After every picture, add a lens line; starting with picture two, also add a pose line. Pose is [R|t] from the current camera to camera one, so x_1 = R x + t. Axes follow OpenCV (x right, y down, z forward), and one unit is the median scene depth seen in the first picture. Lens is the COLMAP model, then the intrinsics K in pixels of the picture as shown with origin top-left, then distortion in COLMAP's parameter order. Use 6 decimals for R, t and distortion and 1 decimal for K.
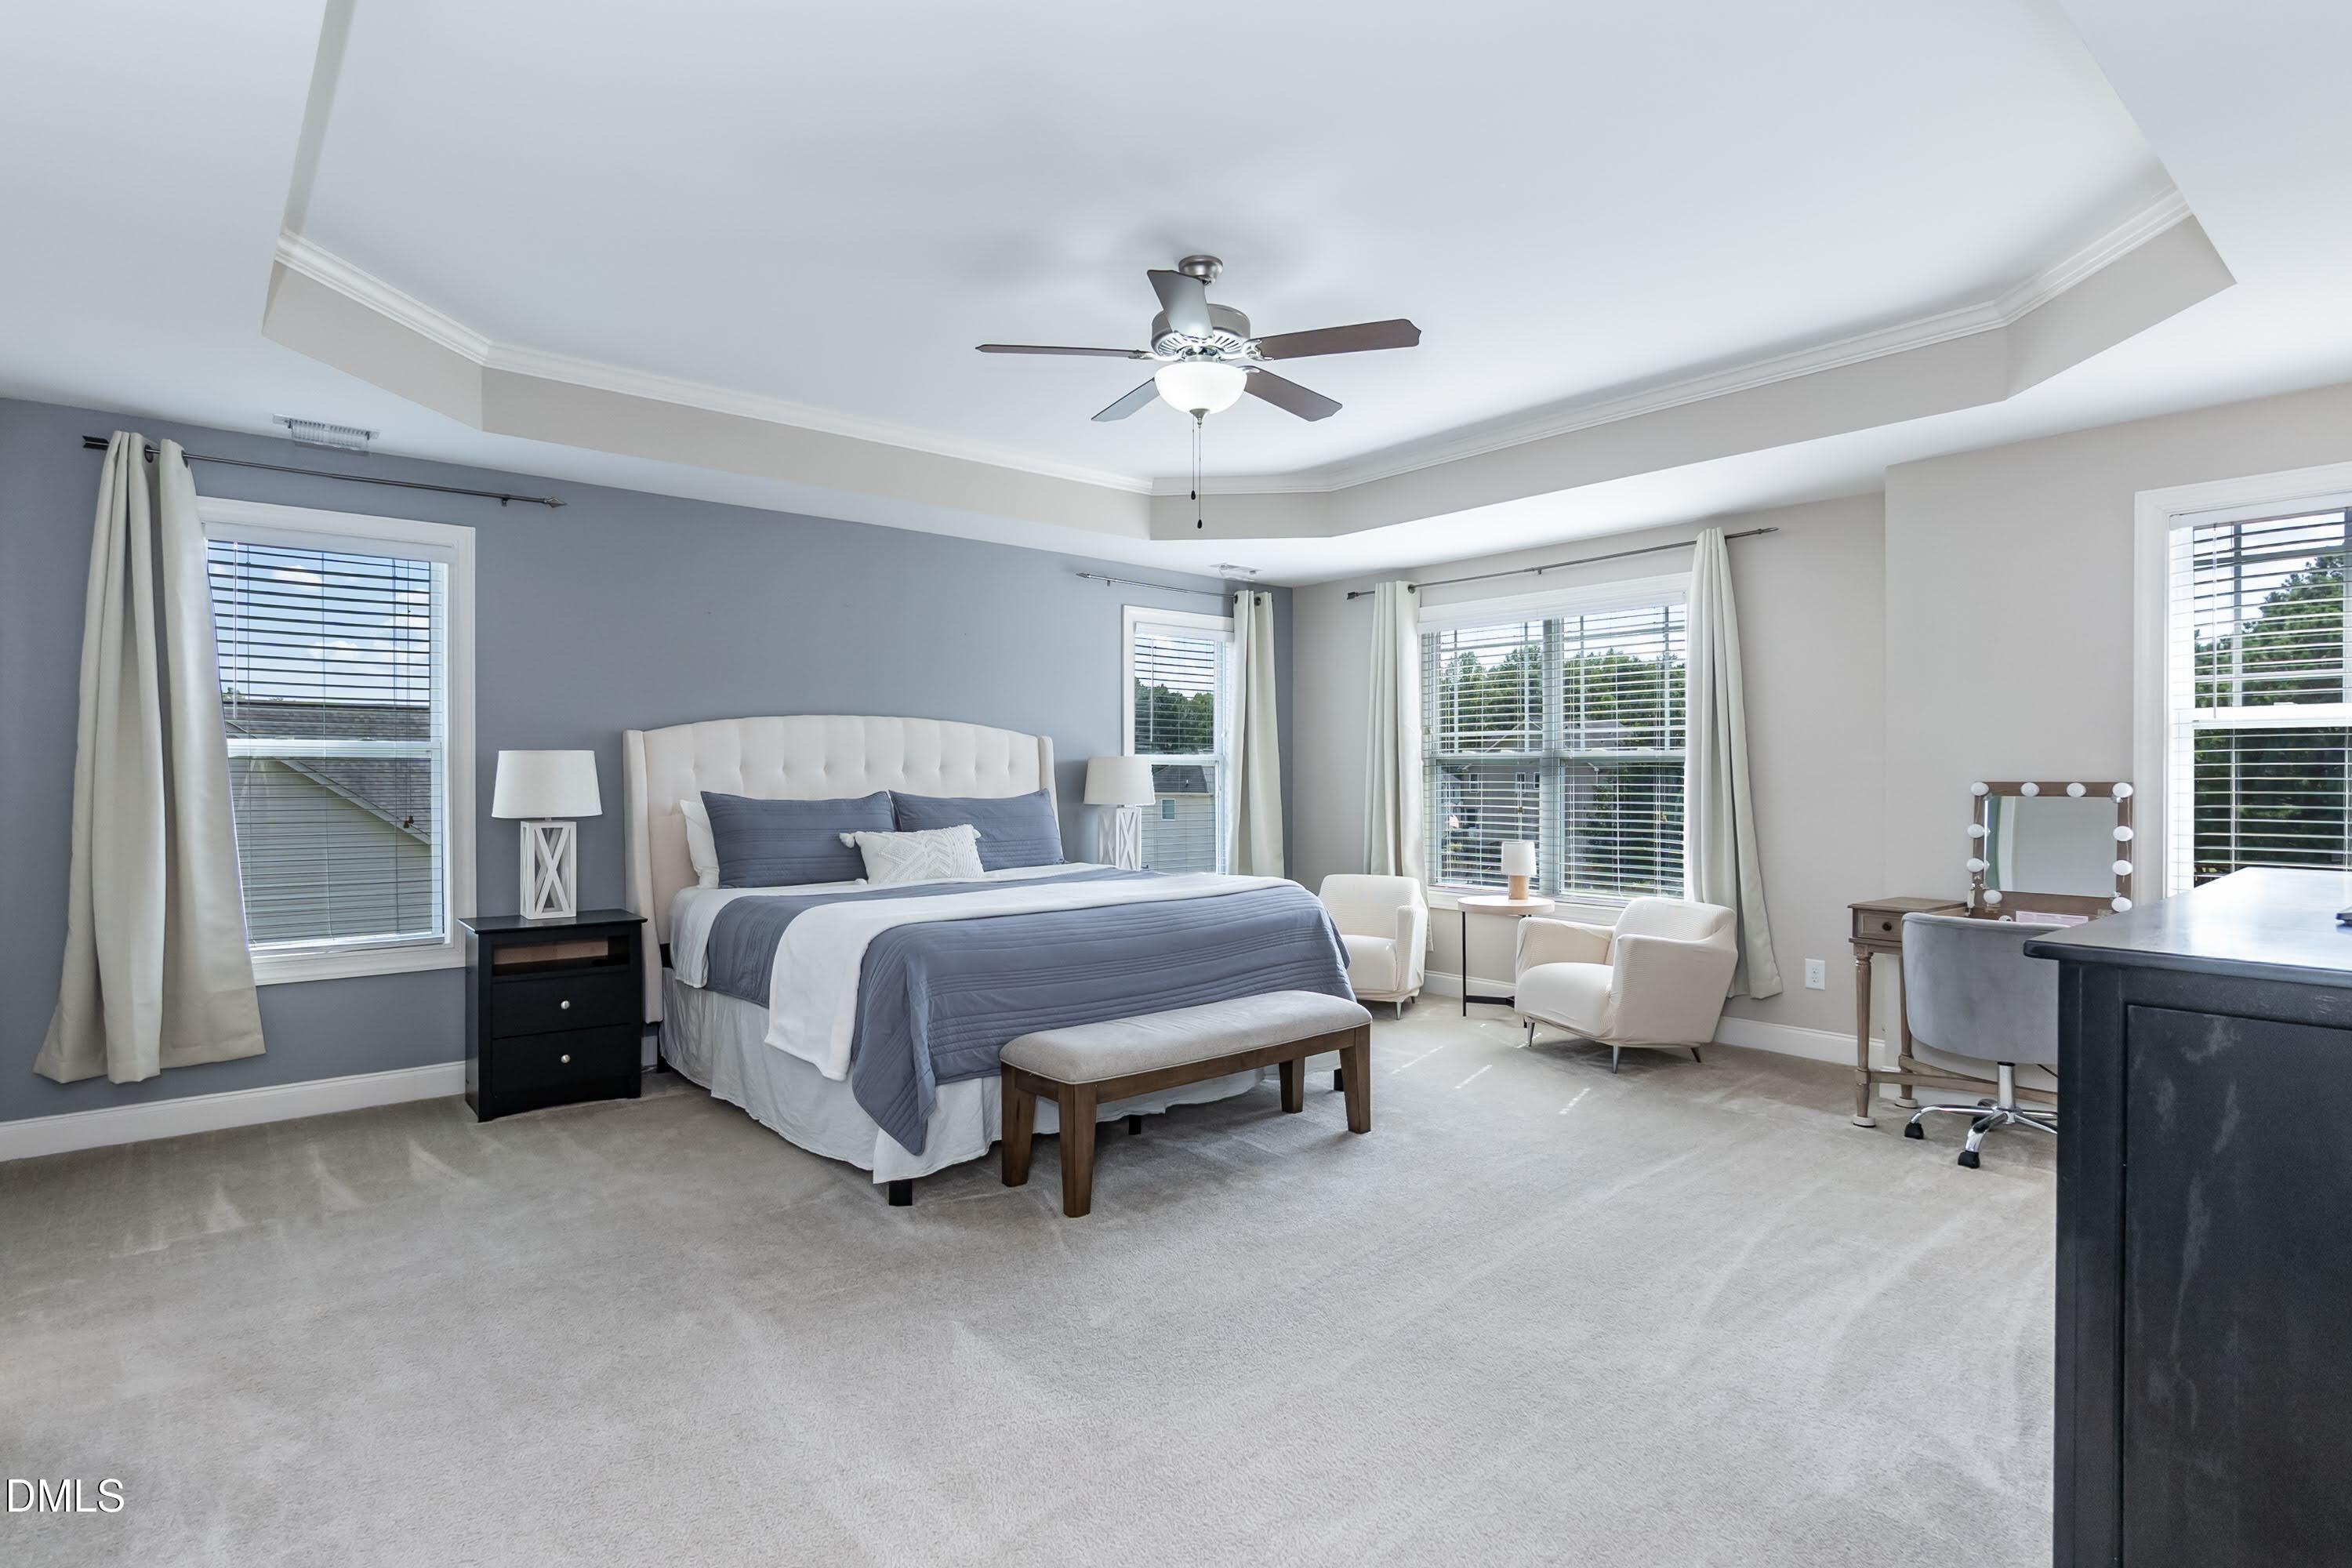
lens RADIAL K [[1179.9, 0, 1232.1], [0, 1179.9, 778.5], [0, 0, 1]] dist [-0.019010, 0.000034]
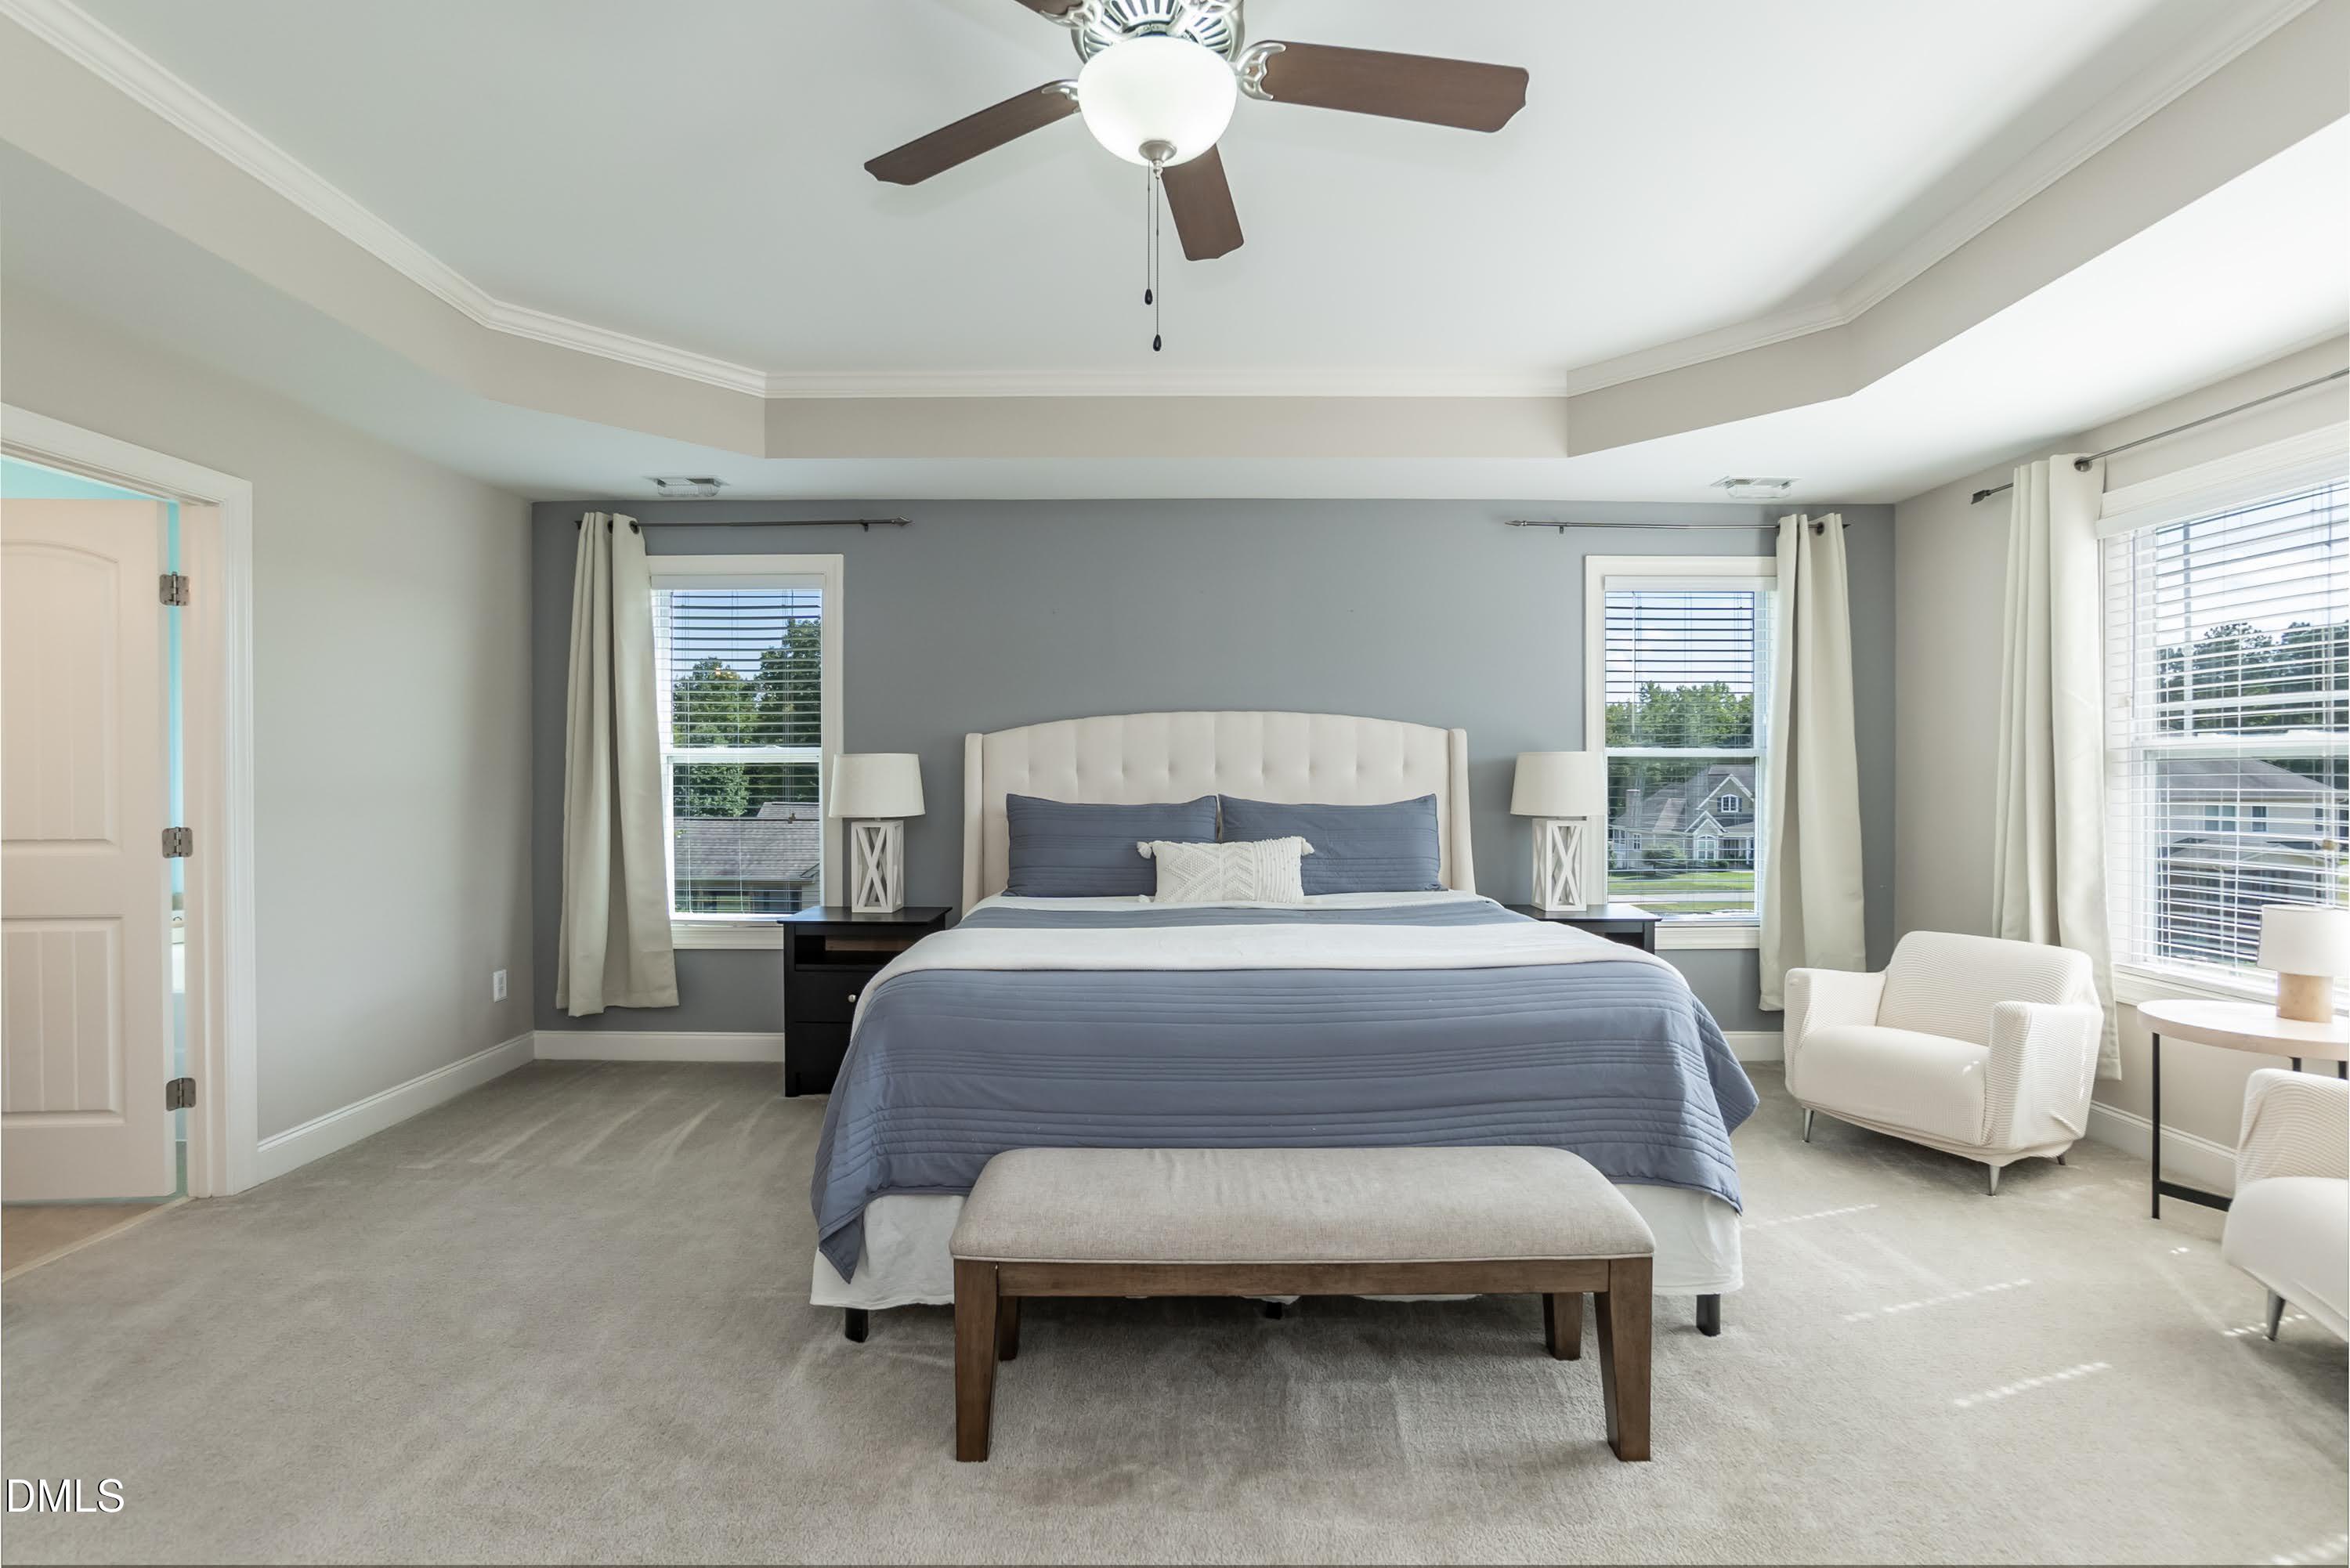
lens RADIAL K [[1035.8, 0, 1175.6], [0, 1035.8, 780.1], [0, 0, 1]] dist [-0.039488, 0.012853]
pose [[0.739873, 0.002482, -0.672742, 0.220231], [-0.001115, 0.999996, 0.002463, -0.002540], [0.672745, -0.001073, 0.739873, 0.439573]]
